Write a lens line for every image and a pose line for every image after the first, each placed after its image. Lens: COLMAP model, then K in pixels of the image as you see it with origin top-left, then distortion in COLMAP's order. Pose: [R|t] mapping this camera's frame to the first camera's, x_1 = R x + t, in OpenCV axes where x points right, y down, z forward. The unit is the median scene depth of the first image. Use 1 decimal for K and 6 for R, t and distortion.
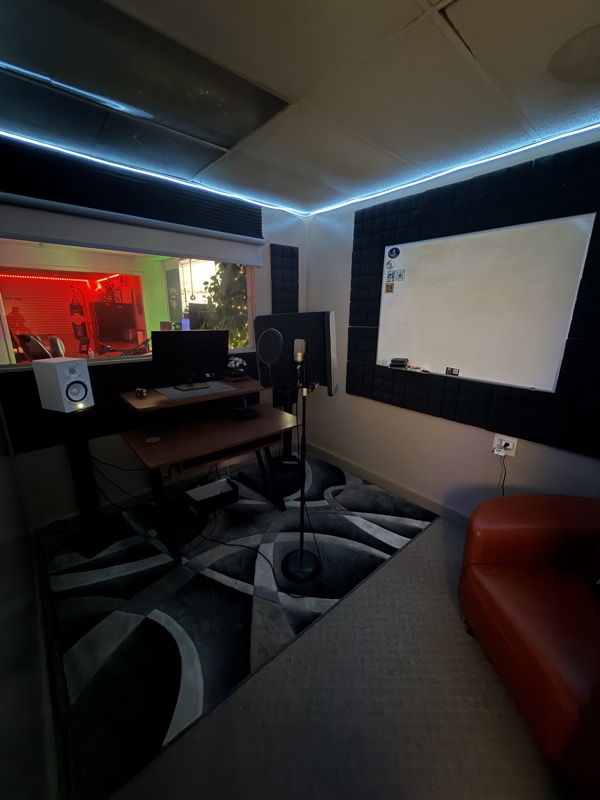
lens RADIAL K [[318.9, 0, 298.8], [0, 318.9, 401.5], [0, 0, 1]] dist [0.000298, -0.000025]
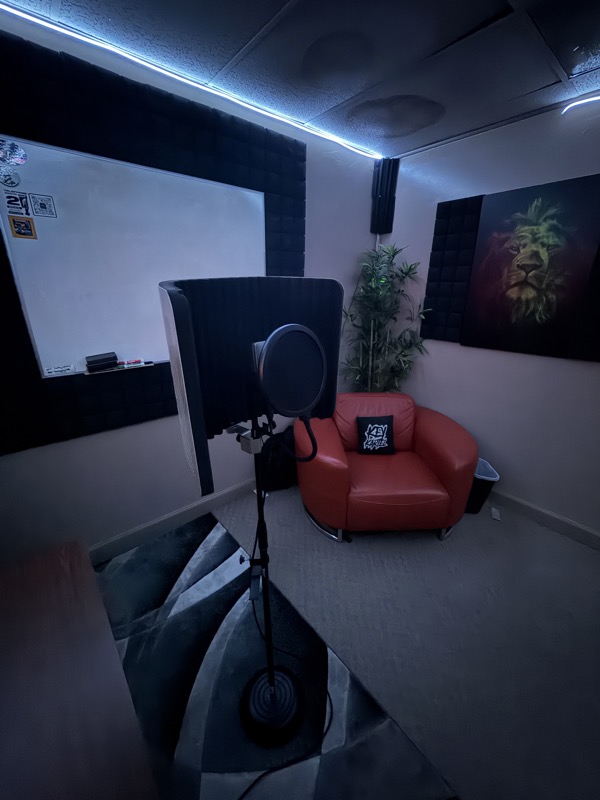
lens RADIAL K [[318.9, 0, 298.8], [0, 318.9, 401.5], [0, 0, 1]] dist [0.000298, -0.000025]
pose [[0.010615, -0.354475, 0.935005, -0.286413], [0.260325, 0.903794, 0.339687, -0.162844], [-0.965463, 0.239800, 0.101872, 0.588237]]
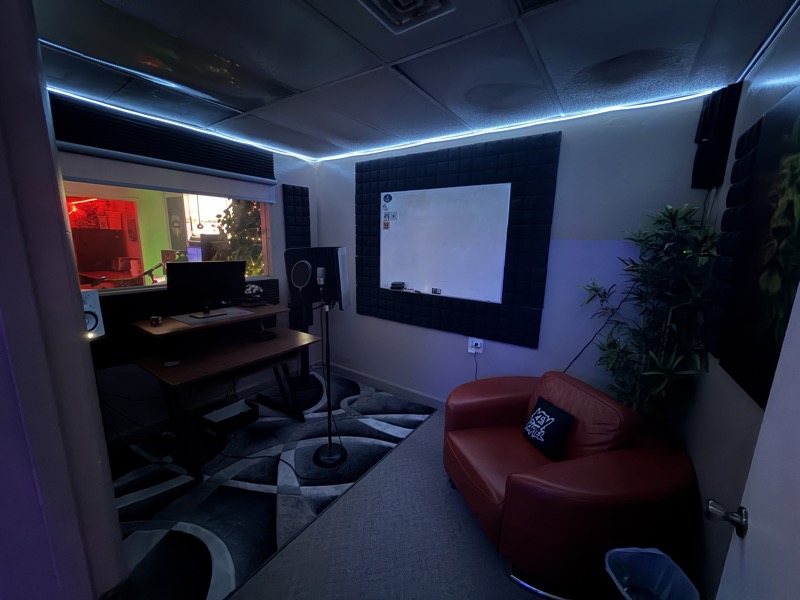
lens RADIAL K [[320.5, 0, 400.7], [0, 320.5, 302.2], [0, 0, 1]] dist [-0.000561, -0.000374]
pose [[0.966644, -0.039699, 0.253027, 0.013816], [0.059368, 0.995738, -0.070579, 0.029160], [-0.249147, 0.083247, 0.964881, -0.181332]]
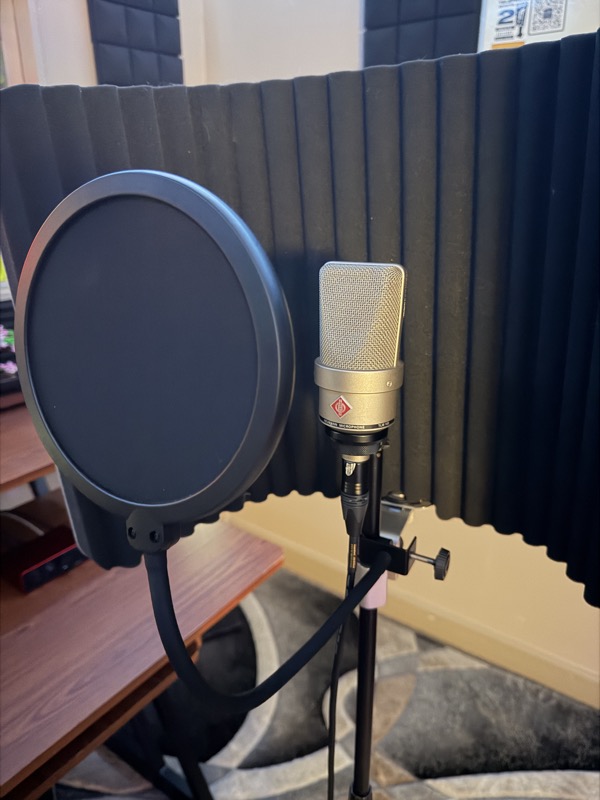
lens RADIAL K [[575.3, 0, 300.0], [0, 575.3, 400.0], [0, 0, 1]] dist [0.027765, -0.054896]
pose [[0.973770, -0.092270, 0.207985, -0.047065], [0.075072, 0.993186, 0.089134, -0.101731], [-0.214793, -0.071182, 0.974062, 0.490511]]
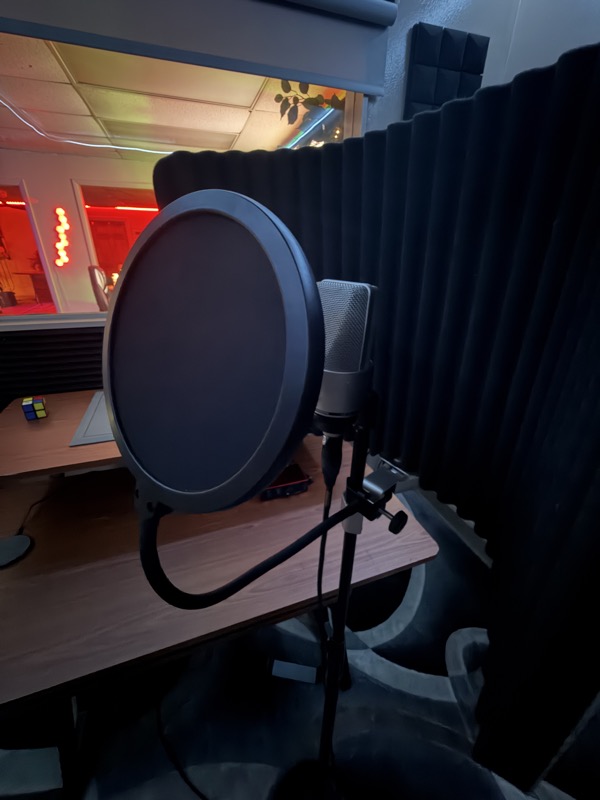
lens RADIAL K [[320.5, 0, 299.4], [0, 320.5, 399.0], [0, 0, 1]] dist [-0.000561, -0.000374]
pose [[0.928115, 0.156828, -0.337649, -0.018770], [-0.102134, 0.979406, 0.174163, -0.126683], [0.358009, -0.127158, 0.925019, 0.613035]]
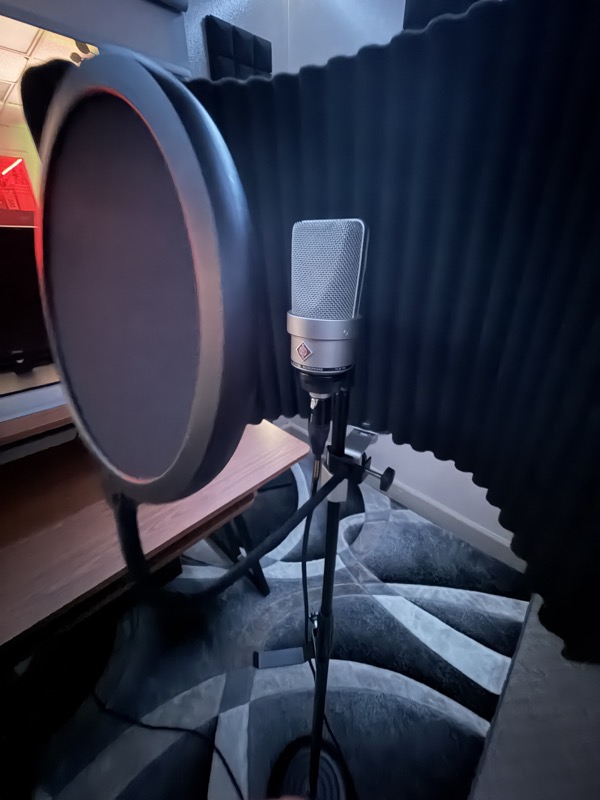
lens RADIAL K [[319.4, 0, 300.5], [0, 319.4, 399.0], [0, 0, 1]] dist [0.000464, -0.000098]
pose [[0.996610, -0.038825, 0.072537, -0.014936], [0.023218, 0.978537, 0.204757, -0.091657], [-0.078930, -0.202379, 0.976121, 0.533916]]
